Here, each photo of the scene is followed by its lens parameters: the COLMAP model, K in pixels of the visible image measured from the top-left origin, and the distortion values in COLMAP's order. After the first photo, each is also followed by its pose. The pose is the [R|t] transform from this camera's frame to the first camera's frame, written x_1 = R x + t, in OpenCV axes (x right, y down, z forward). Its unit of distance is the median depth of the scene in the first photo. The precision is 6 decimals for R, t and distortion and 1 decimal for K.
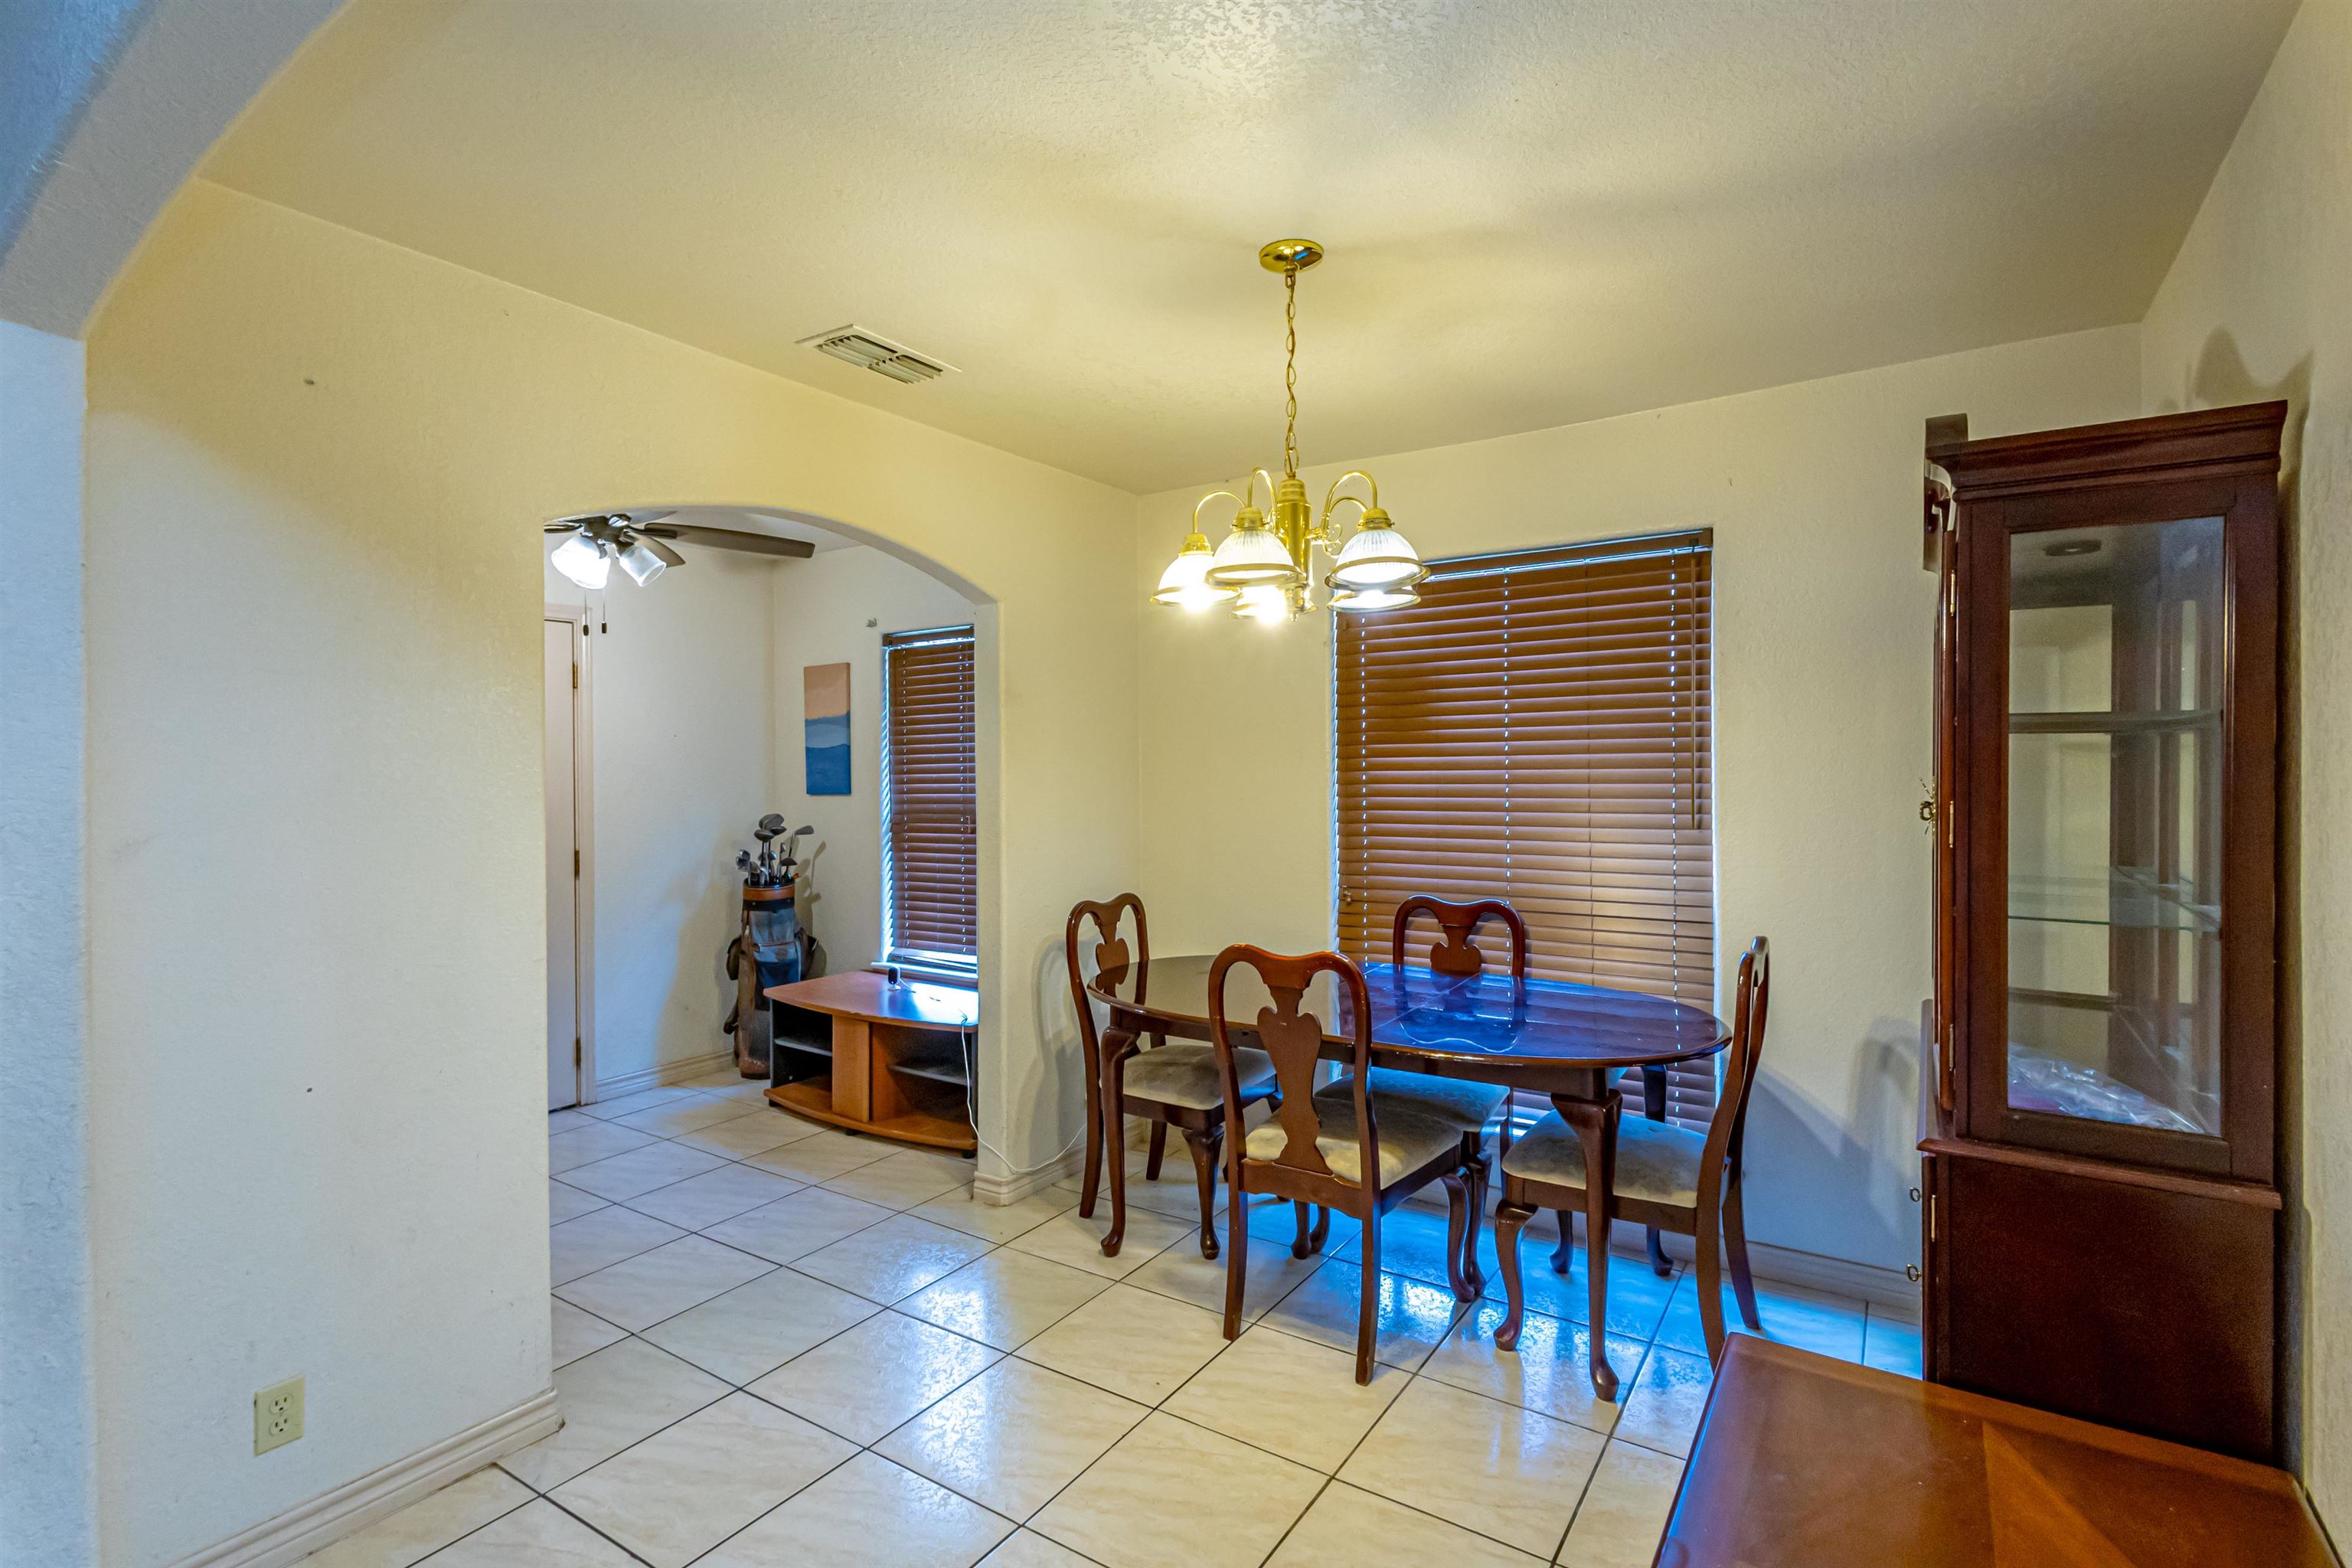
lens RADIAL K [[1095.7, 0, 1185.5], [0, 1095.7, 780.1], [0, 0, 1]] dist [0.014242, -0.001136]
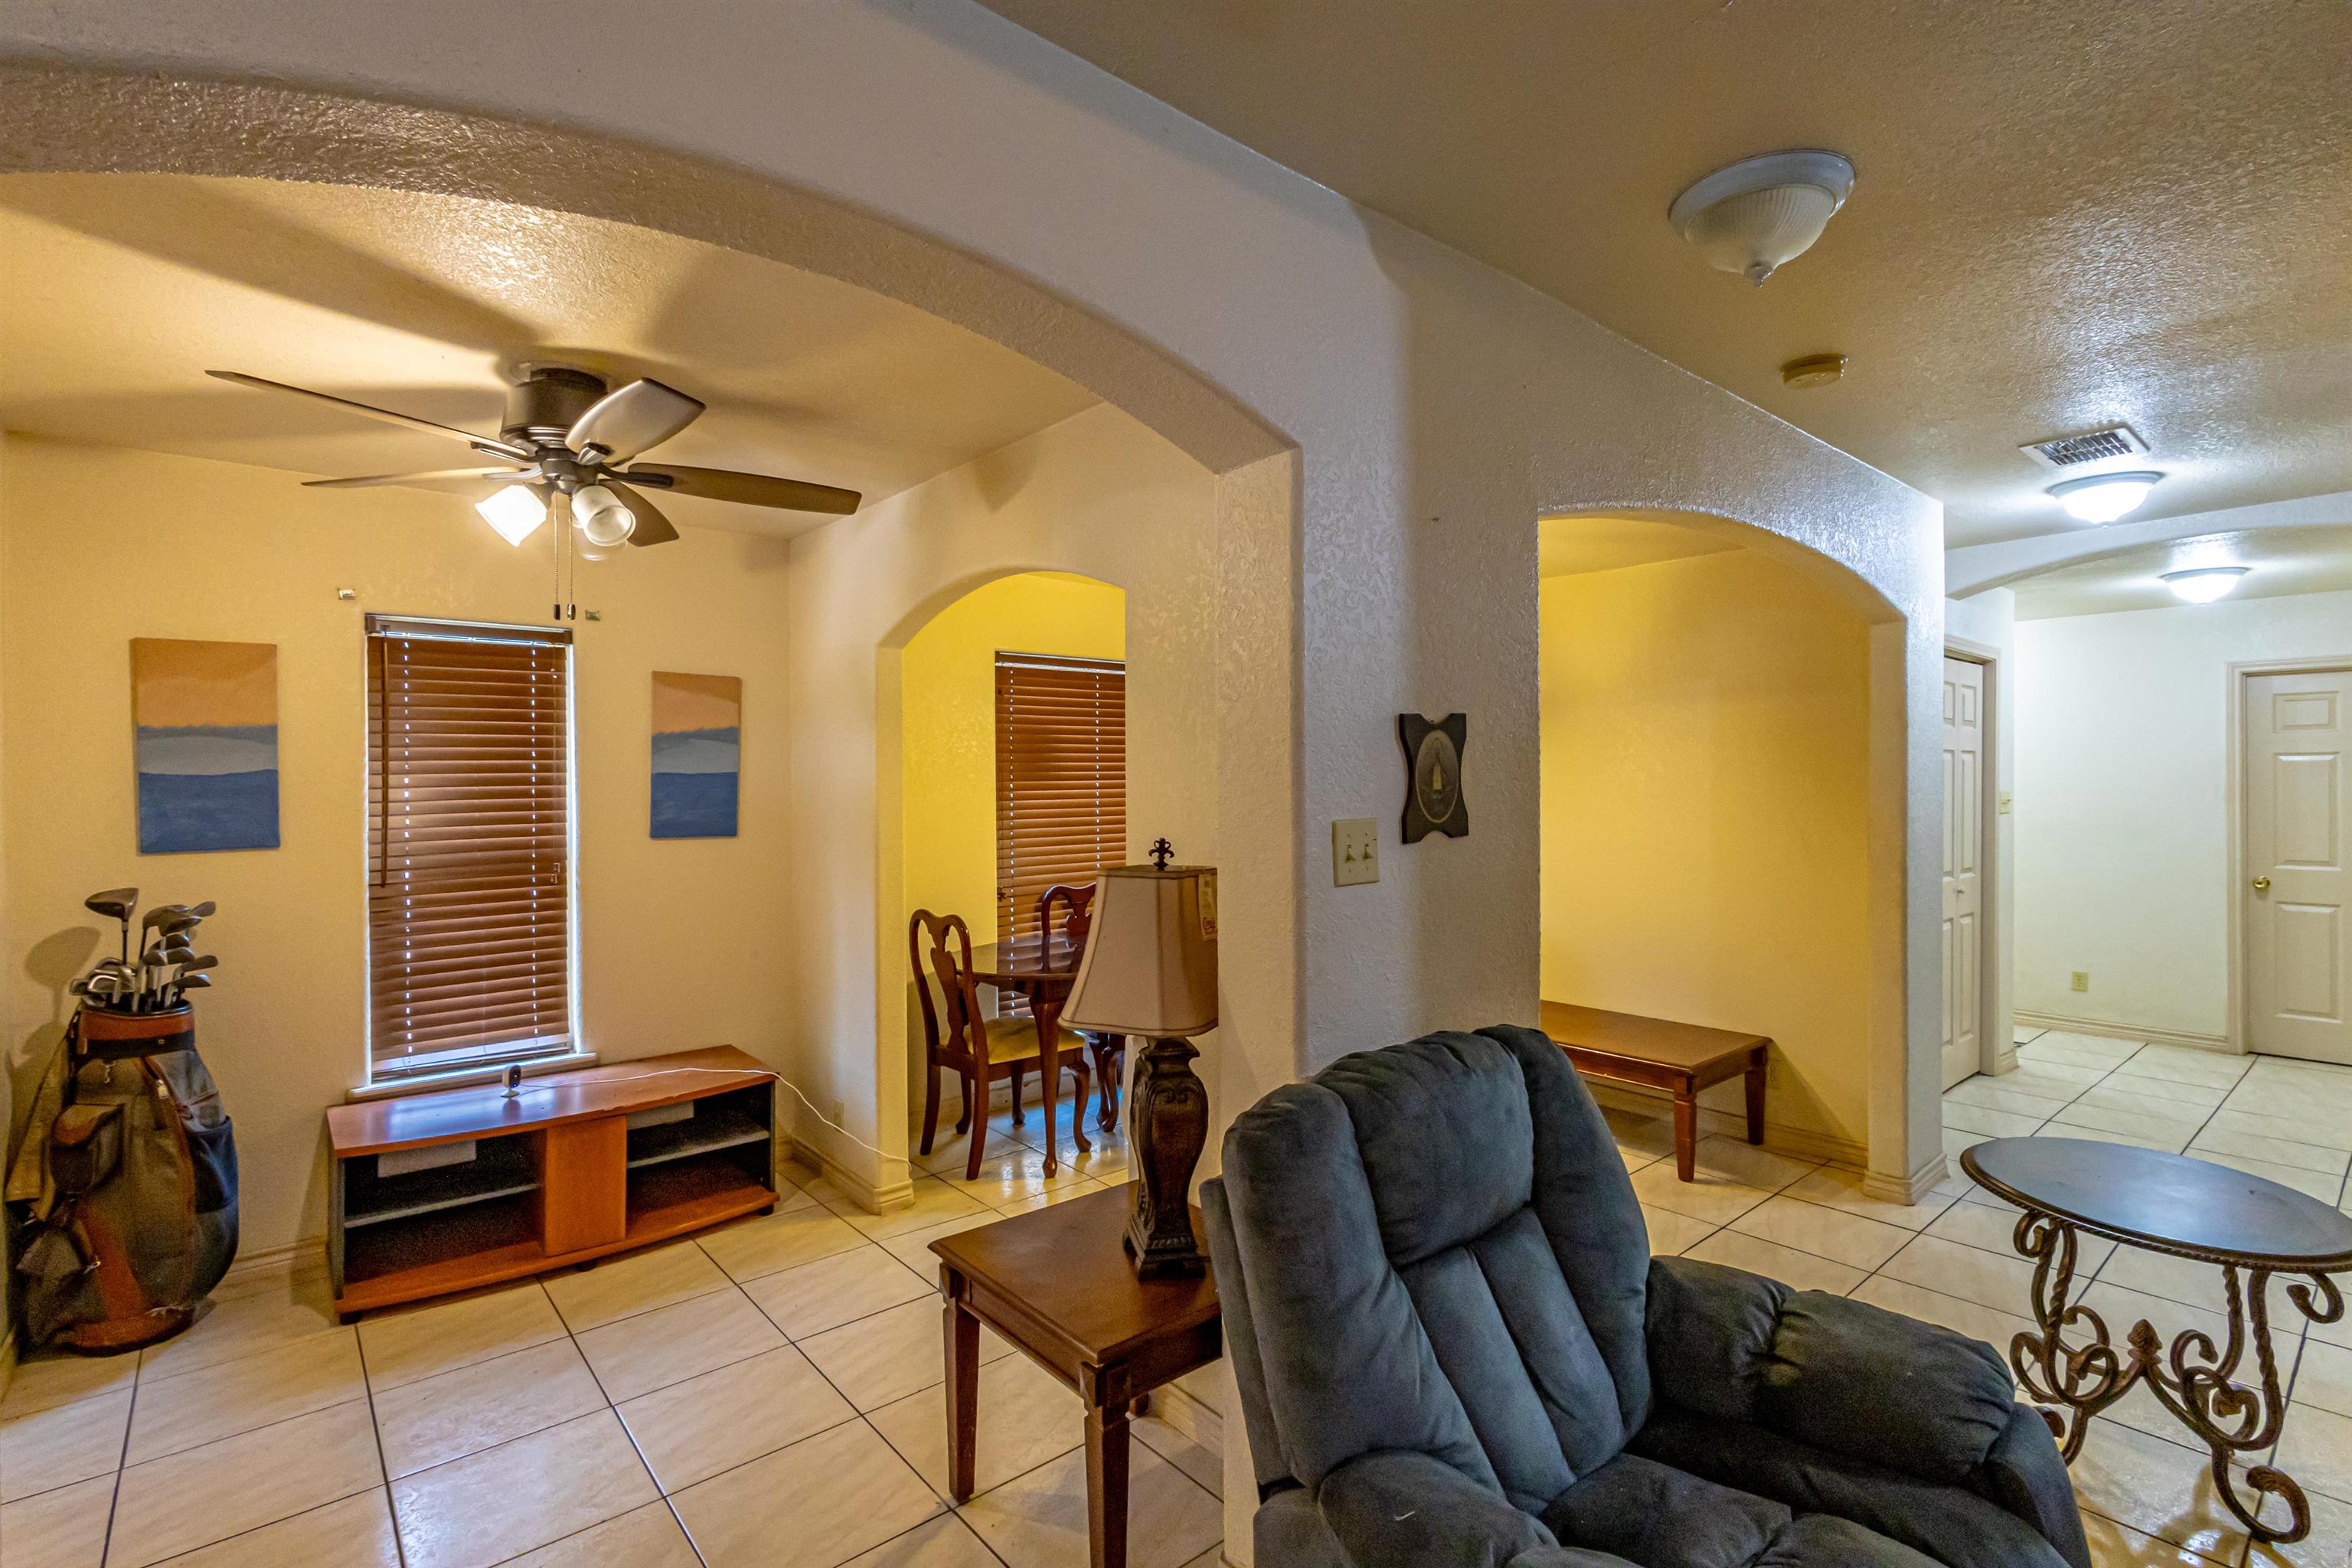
lens RADIAL K [[1095.7, 0, 1172.2], [0, 1095.7, 780.1], [0, 0, 1]] dist [0.014242, -0.001136]
pose [[0.286732, 0.006527, 0.957989, -0.800198], [0.016839, 0.999788, -0.011852, -0.010434], [-0.957863, 0.019530, 0.286561, 0.308173]]
